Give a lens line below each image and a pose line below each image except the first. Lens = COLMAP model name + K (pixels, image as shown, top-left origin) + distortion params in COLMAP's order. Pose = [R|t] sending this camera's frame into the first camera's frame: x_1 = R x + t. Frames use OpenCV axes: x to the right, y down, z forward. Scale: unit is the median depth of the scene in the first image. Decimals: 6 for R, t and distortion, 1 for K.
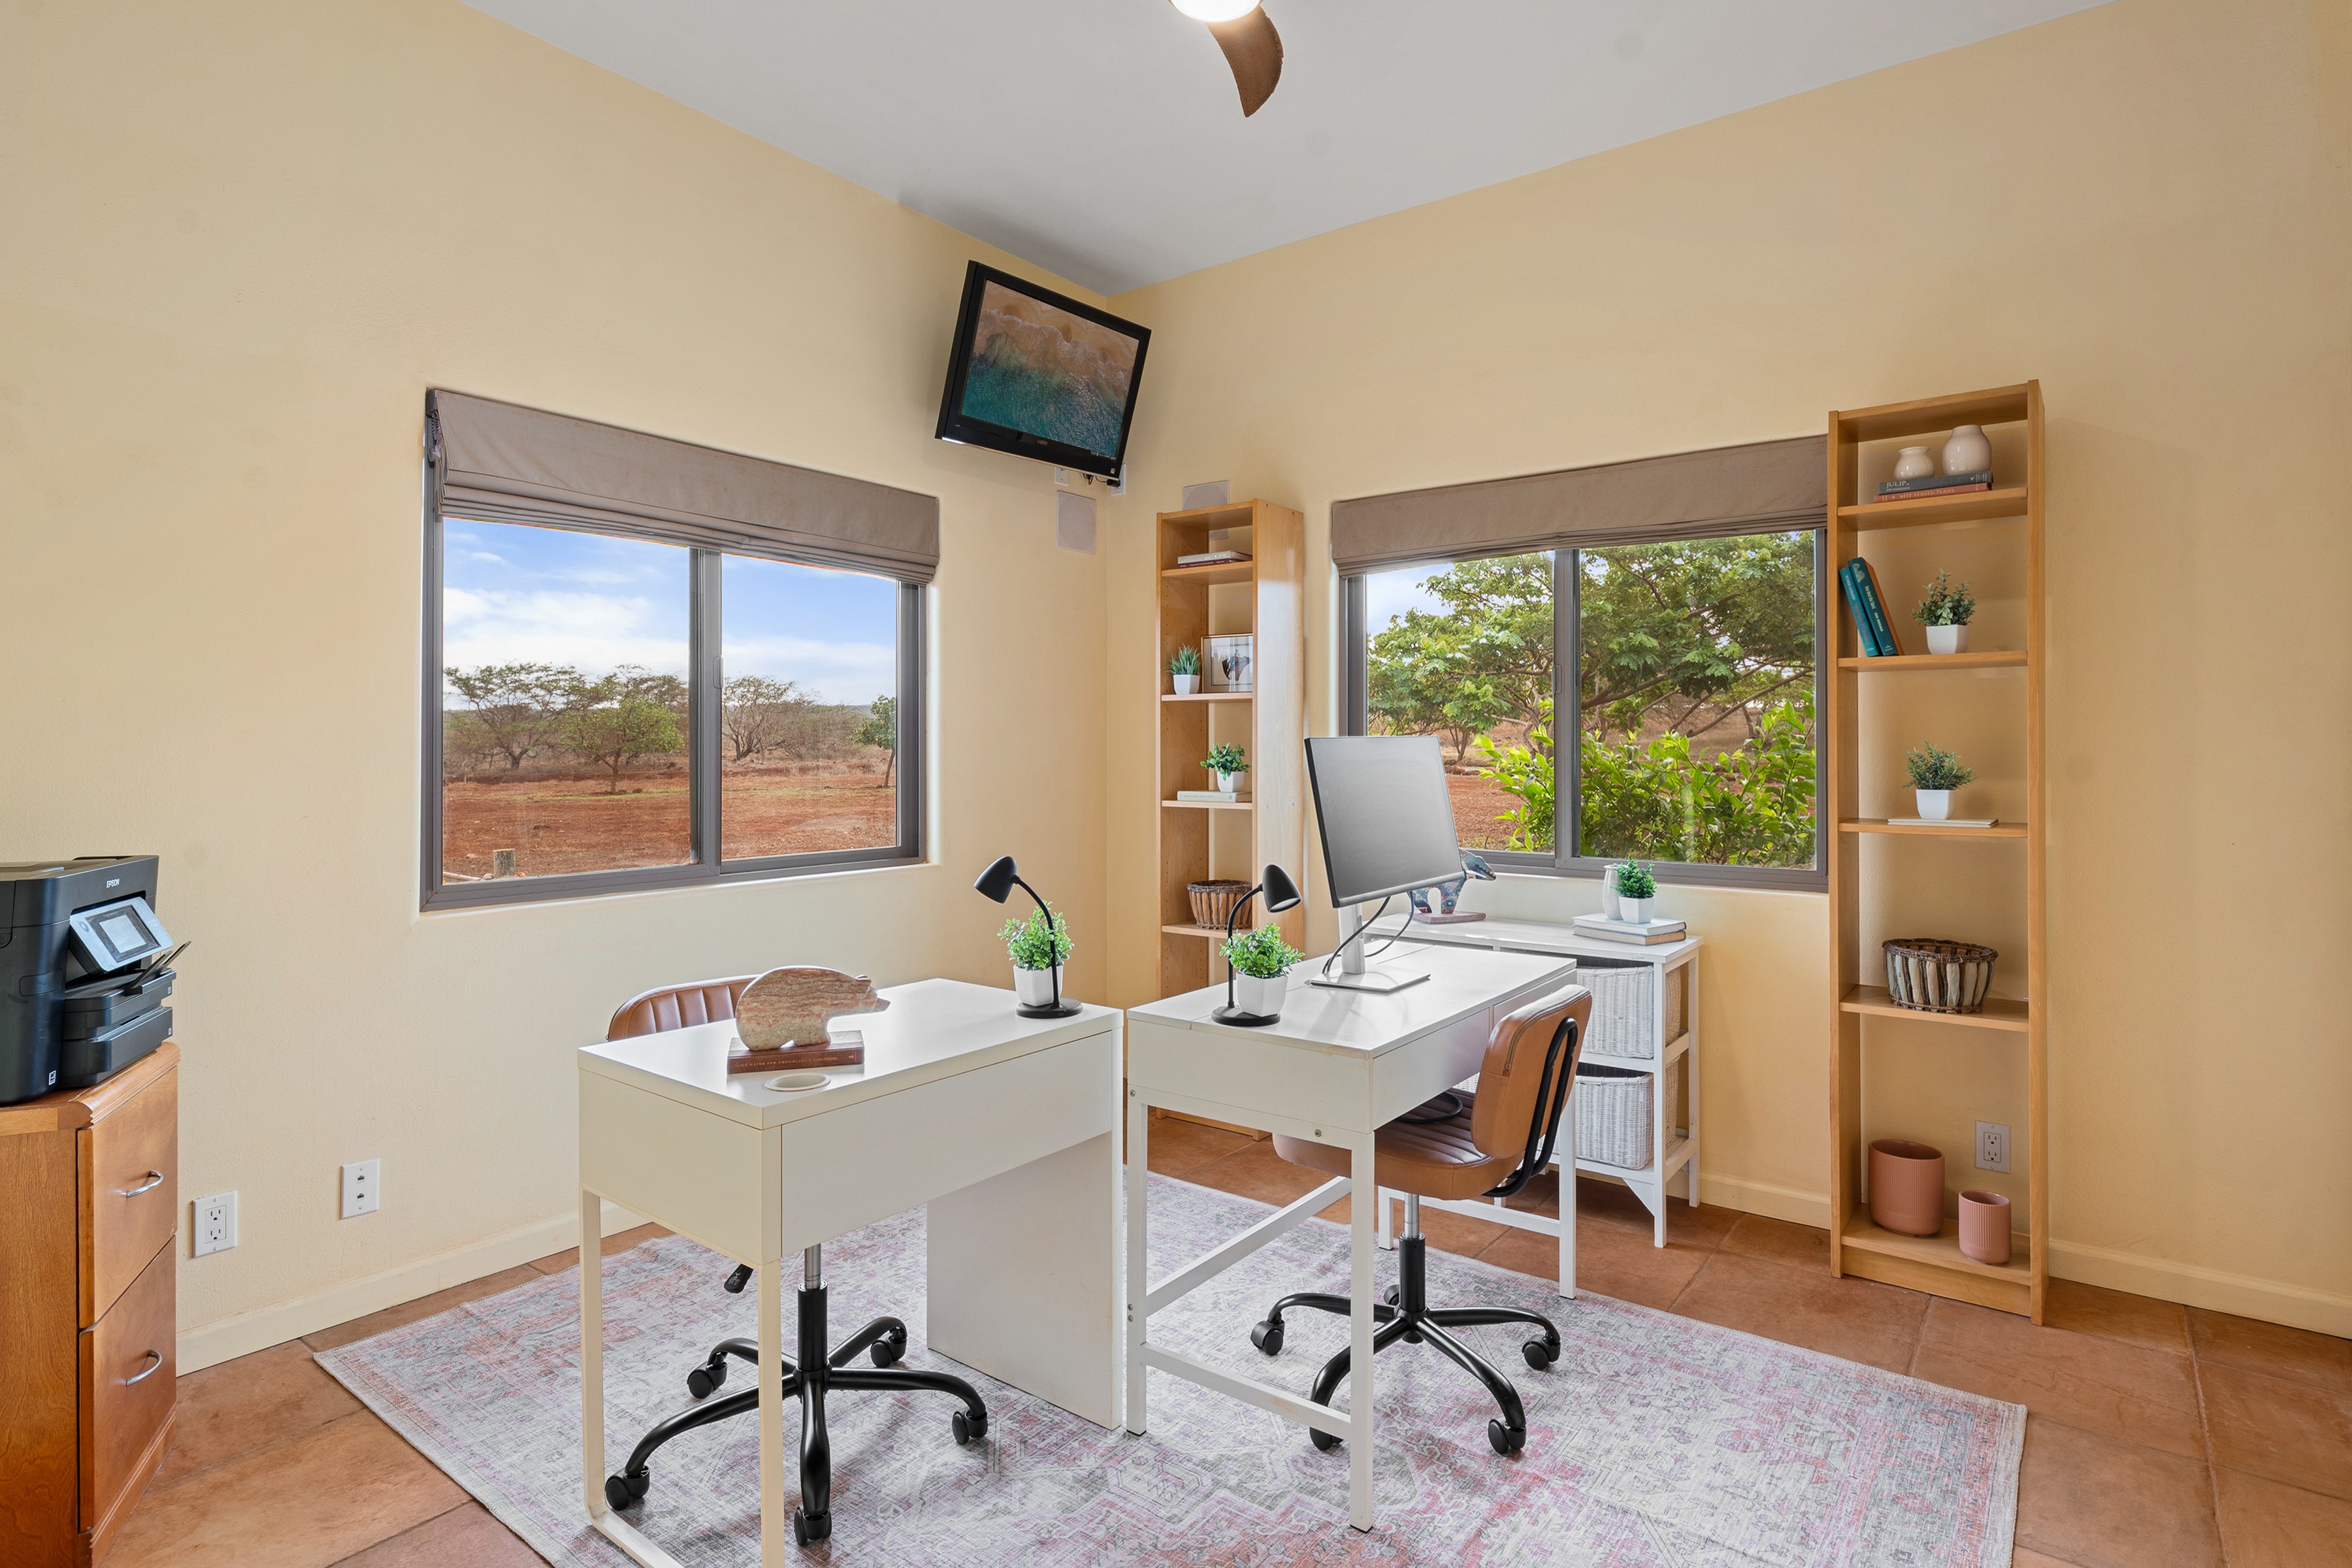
lens RADIAL K [[1181.9, 0, 1179.7], [0, 1181.9, 767.4], [0, 0, 1]] dist [0.001572, 0.000077]
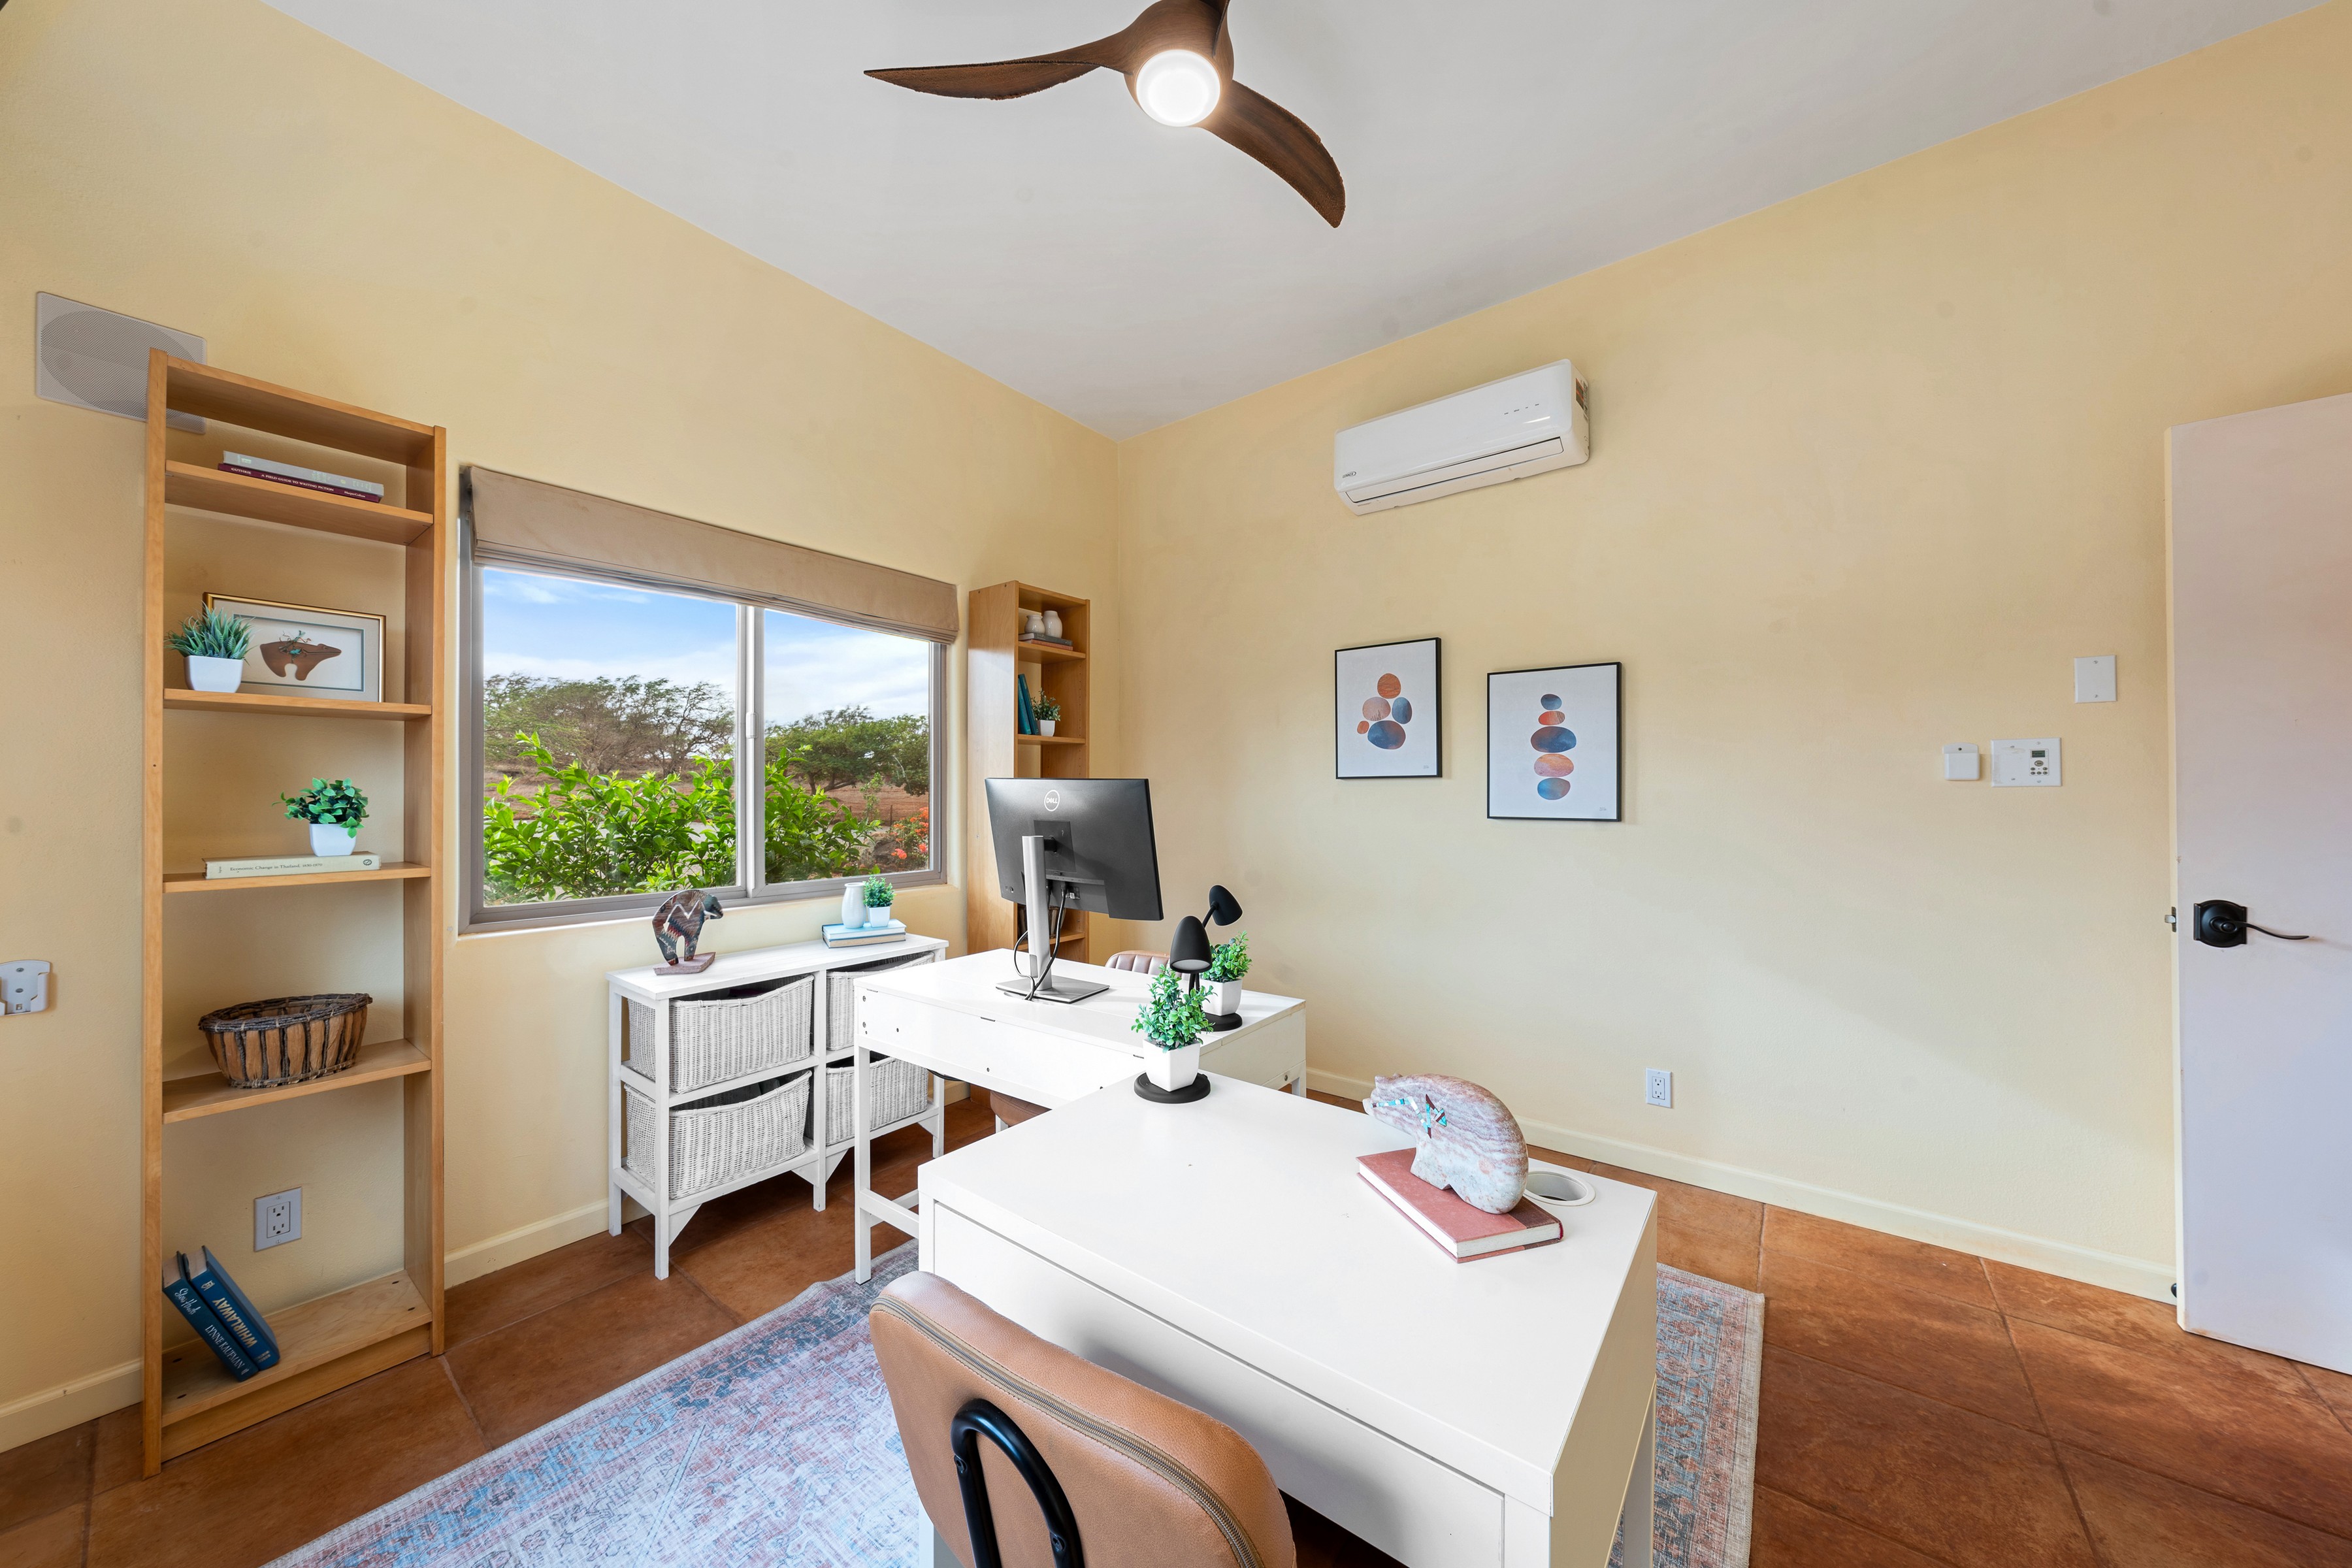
lens RADIAL K [[820.0, 0, 1176.5], [0, 820.0, 786.3], [0, 0, 1]] dist [-0.000491, -0.000020]
pose [[0.005004, 0.000269, 0.999987, -0.450007], [0.007565, 0.999971, -0.000307, -0.014418], [-0.999959, 0.007567, 0.005002, 0.615065]]
